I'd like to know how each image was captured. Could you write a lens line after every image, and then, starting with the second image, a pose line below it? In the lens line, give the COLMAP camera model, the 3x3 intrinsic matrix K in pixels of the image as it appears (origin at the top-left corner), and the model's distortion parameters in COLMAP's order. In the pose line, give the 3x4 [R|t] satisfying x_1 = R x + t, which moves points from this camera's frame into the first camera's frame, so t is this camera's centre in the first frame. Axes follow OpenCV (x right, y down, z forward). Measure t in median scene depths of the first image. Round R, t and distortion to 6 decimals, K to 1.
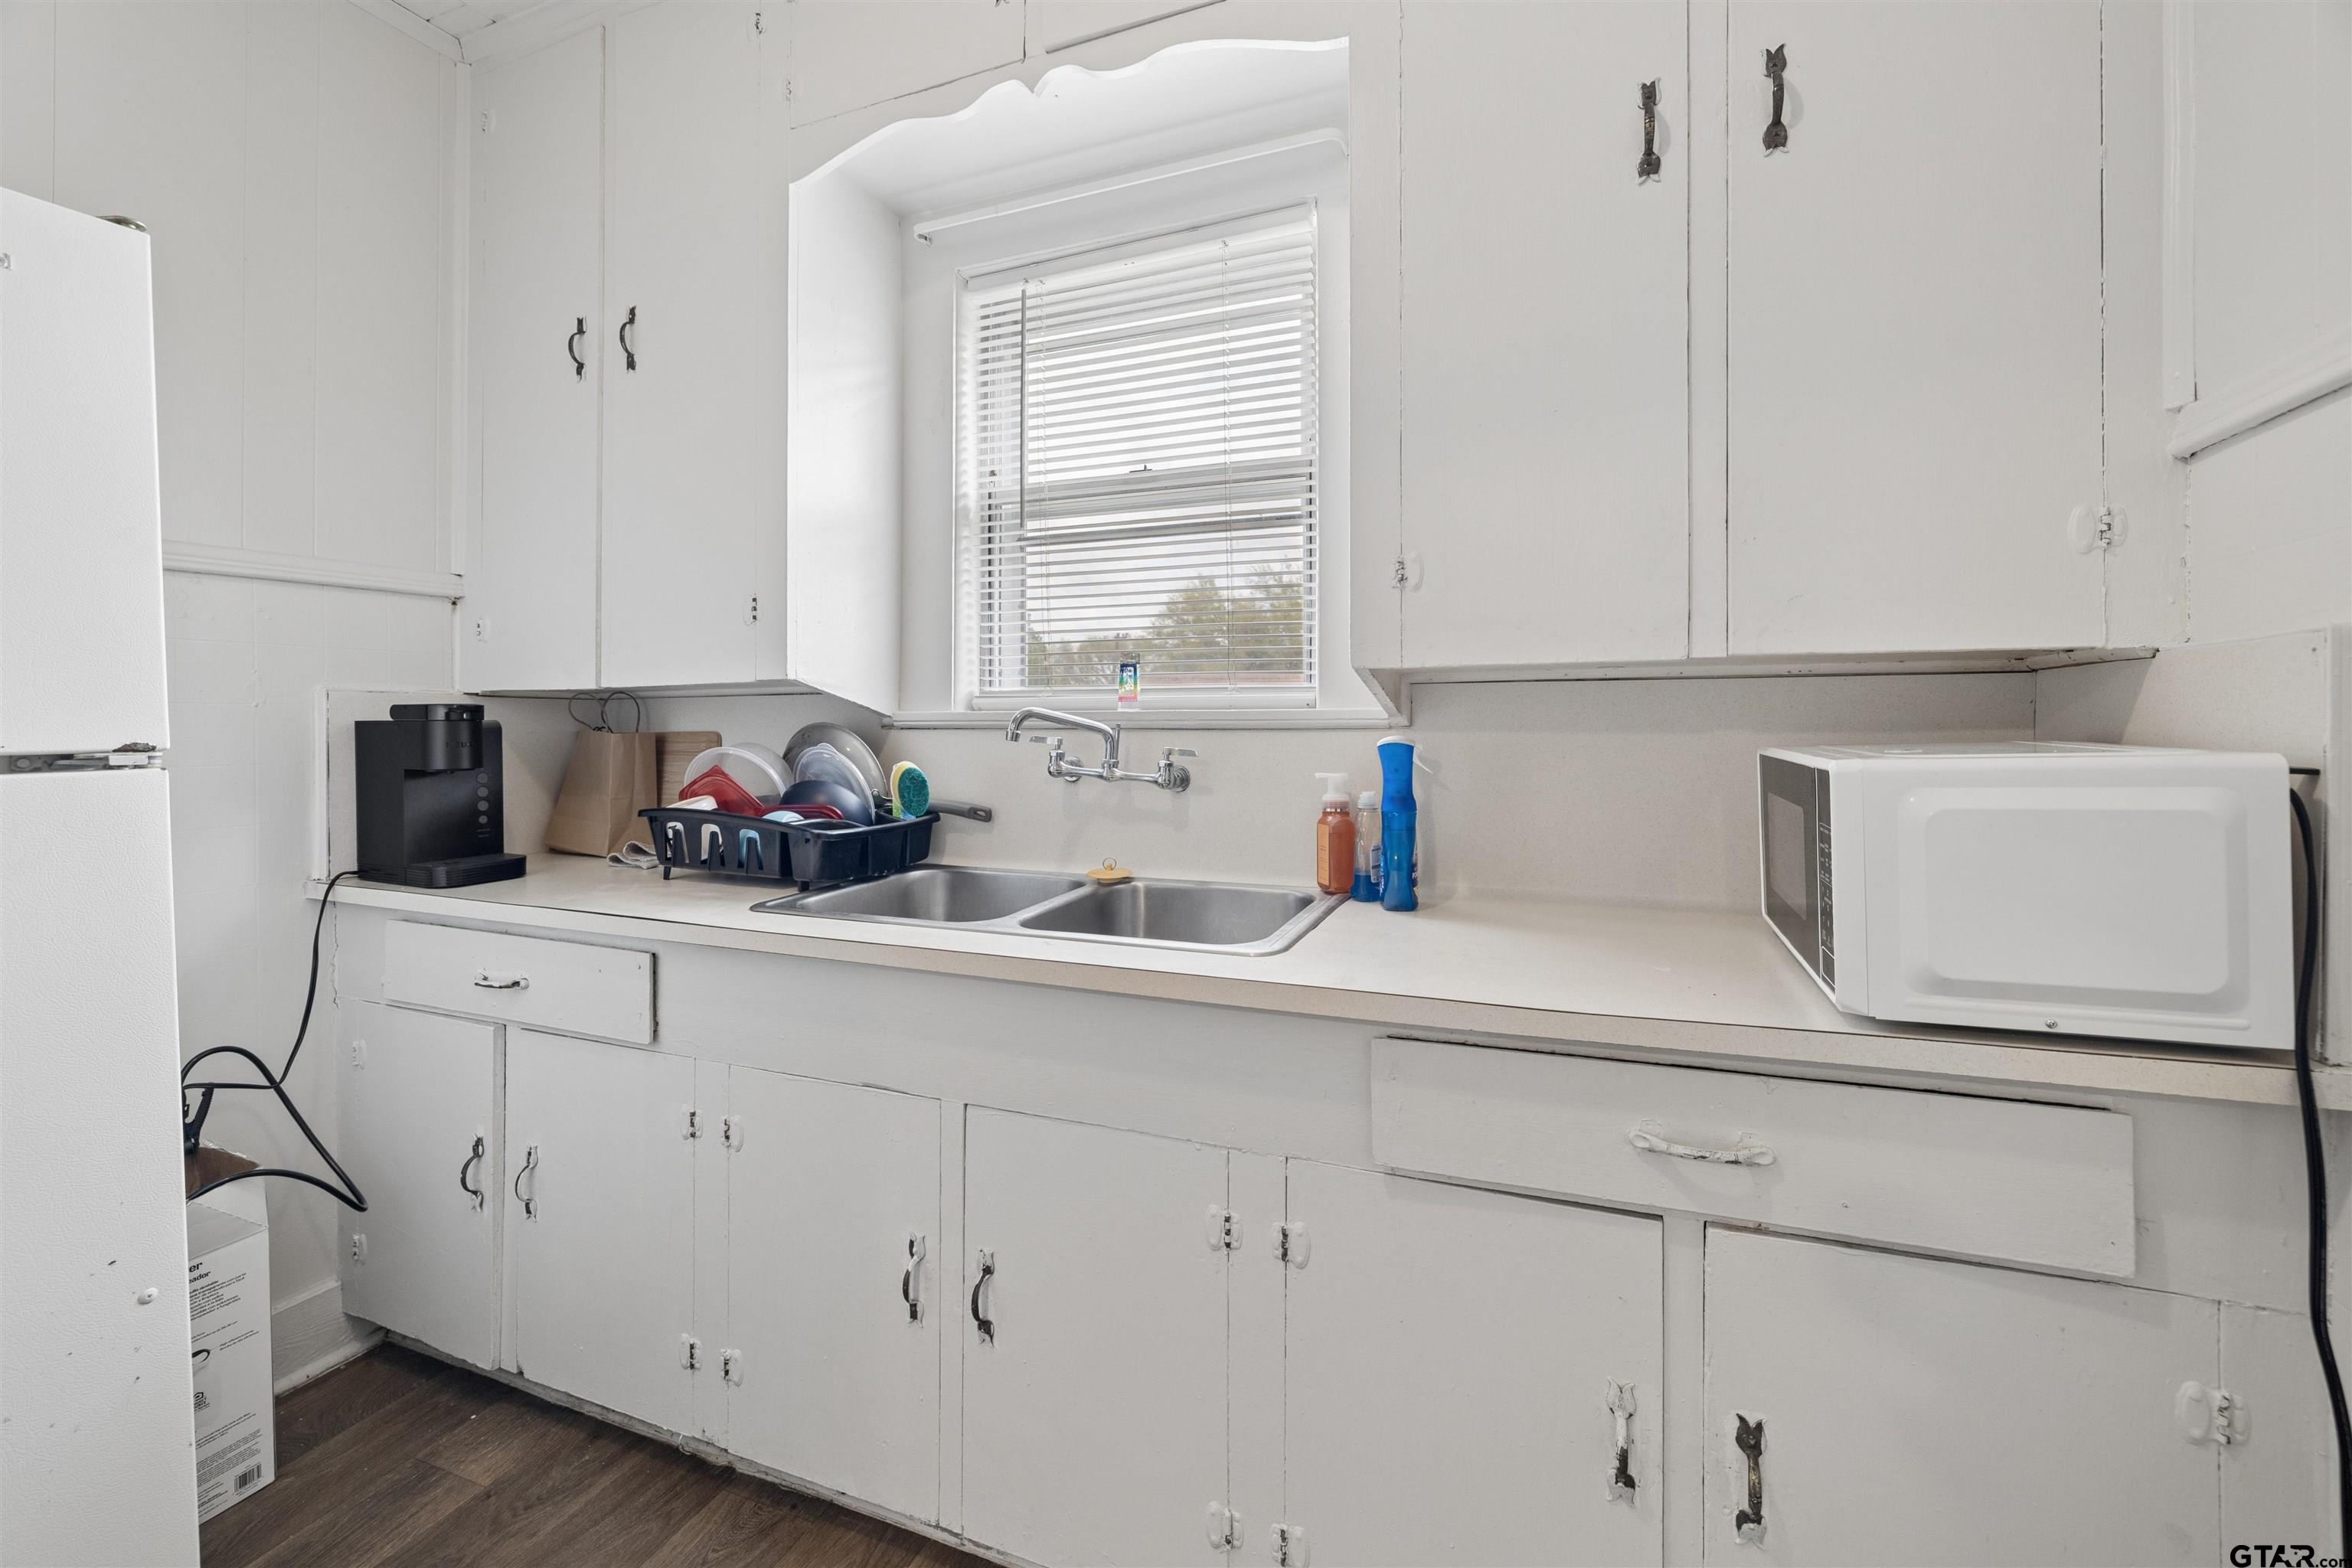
lens RADIAL K [[1010.7, 0, 1173.6], [0, 1010.7, 750.5], [0, 0, 1]] dist [0.002769, 0.000495]
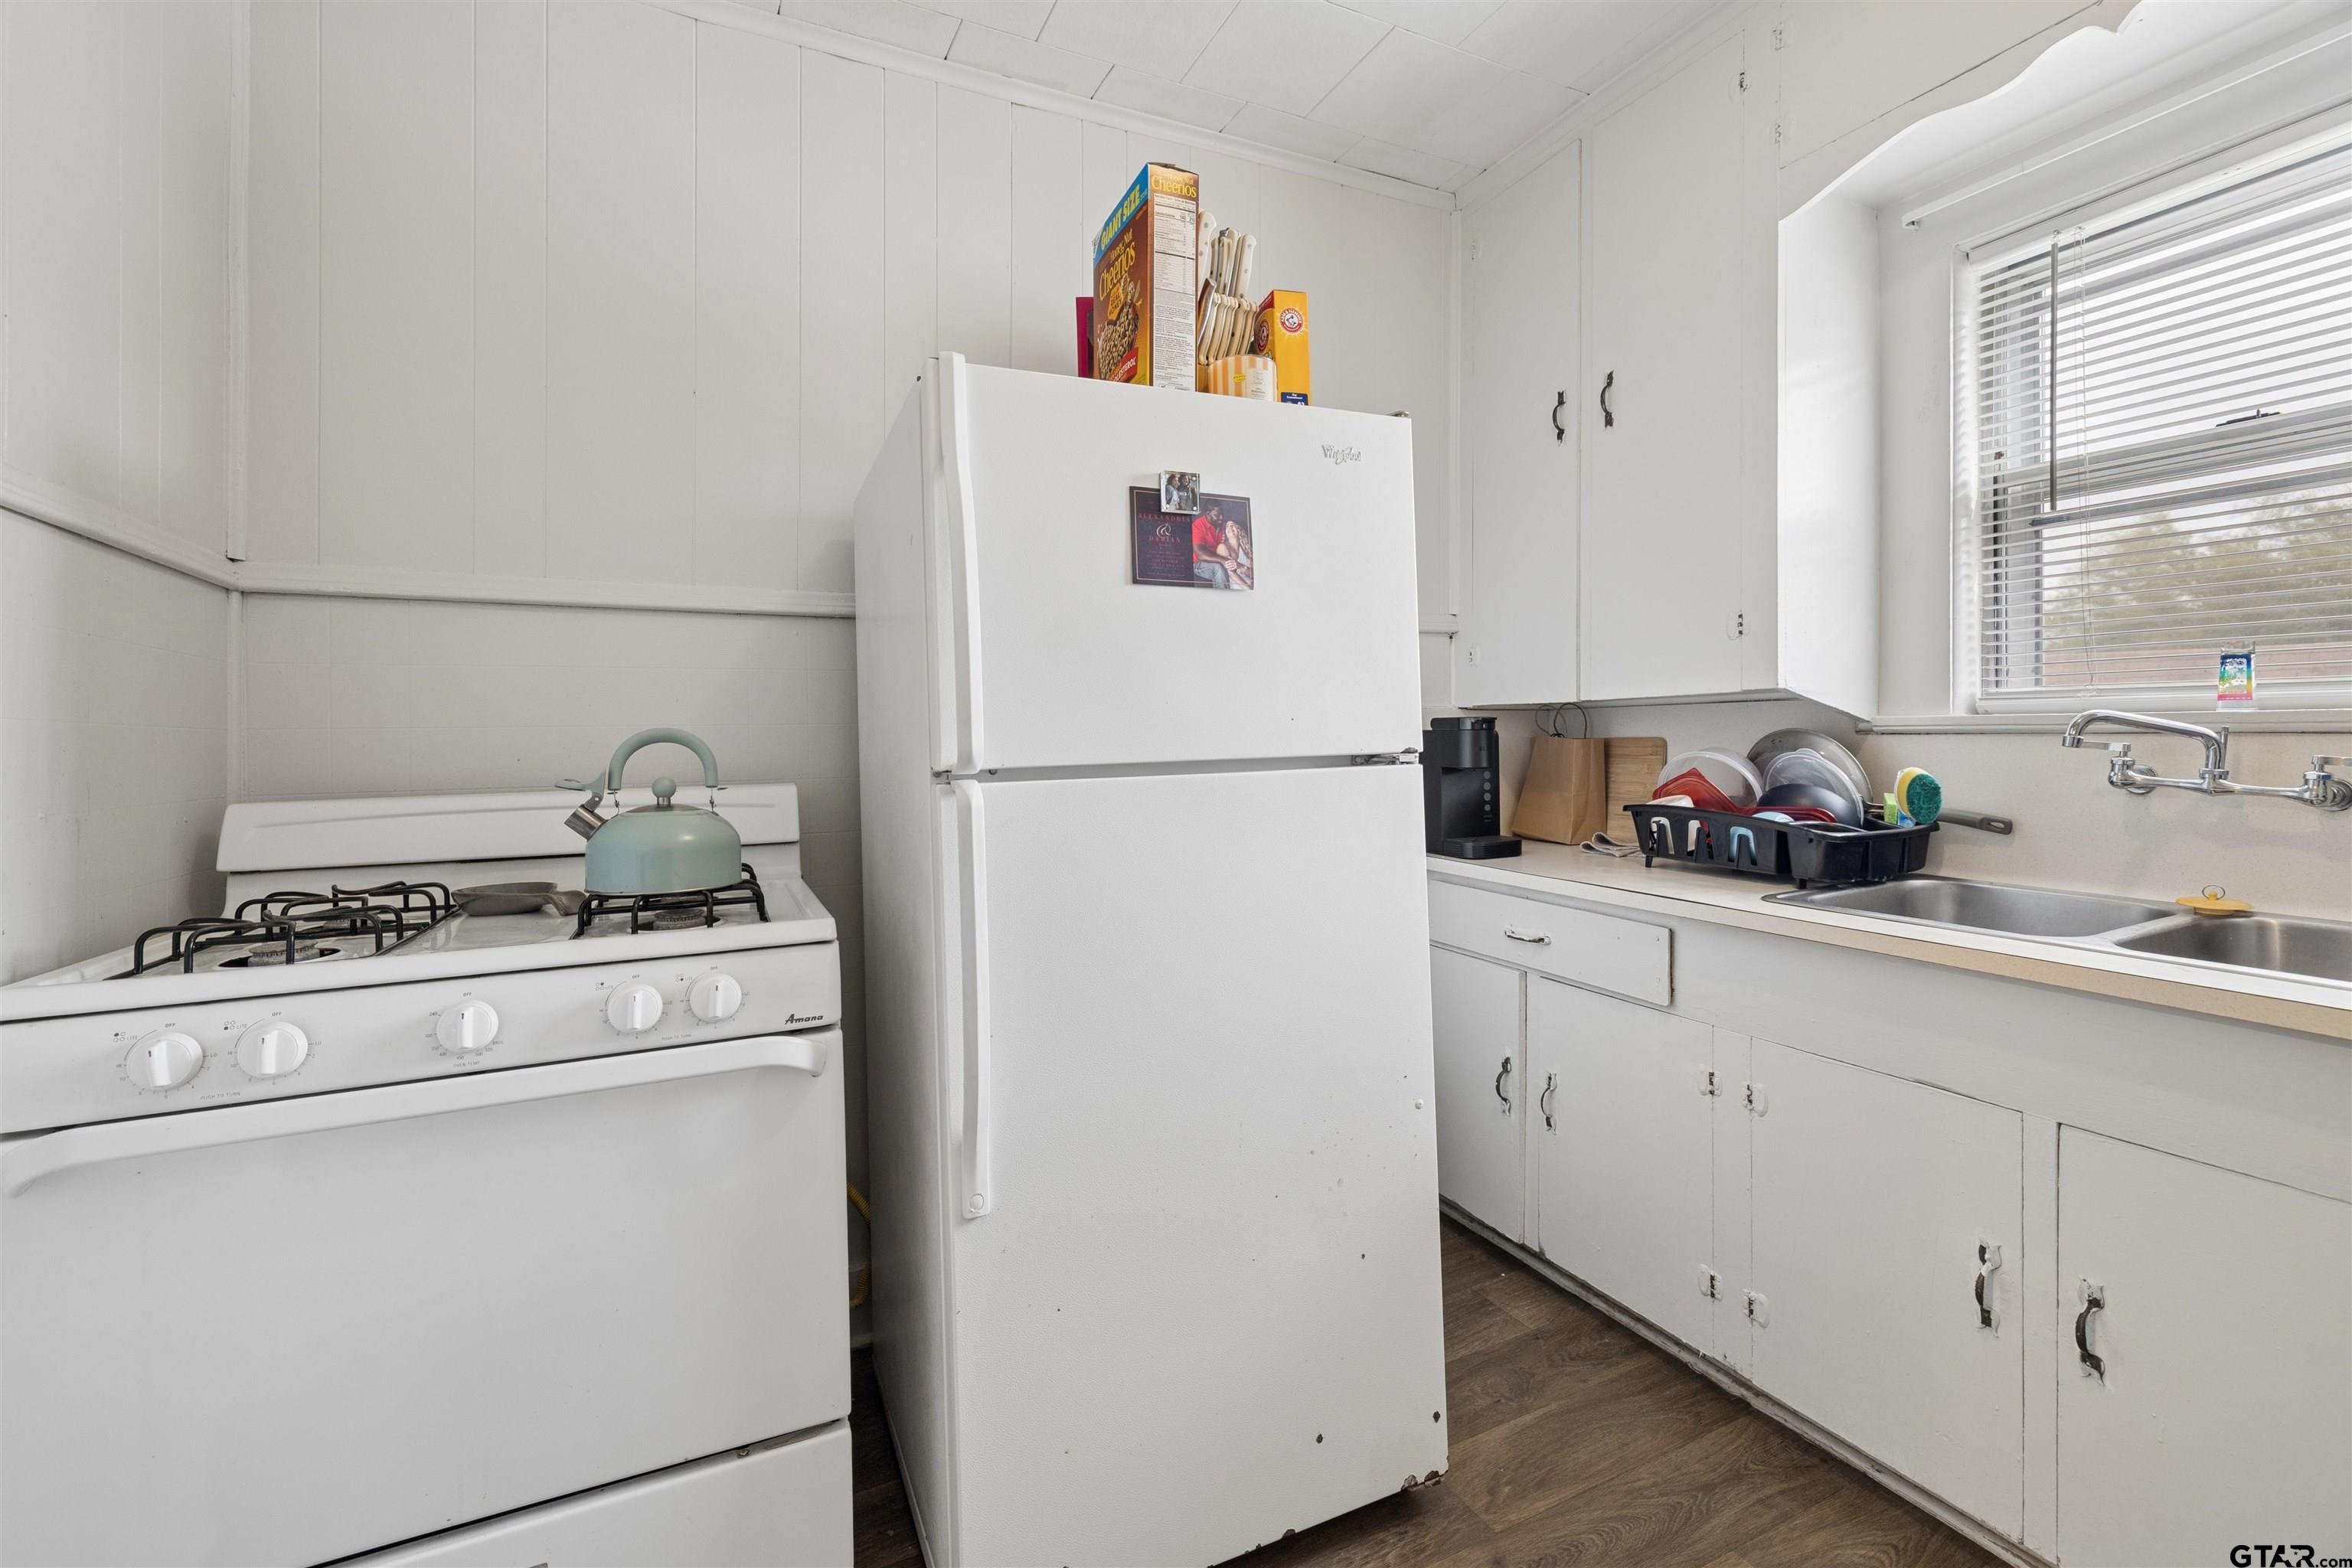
lens RADIAL K [[1010.7, 0, 1173.6], [0, 1010.7, 750.5], [0, 0, 1]] dist [0.002769, 0.000495]
pose [[0.742037, 0.005402, -0.670337, -0.136898], [-0.007757, 0.999970, -0.000529, 0.000492], [0.670314, 0.005592, 0.742057, -0.211612]]
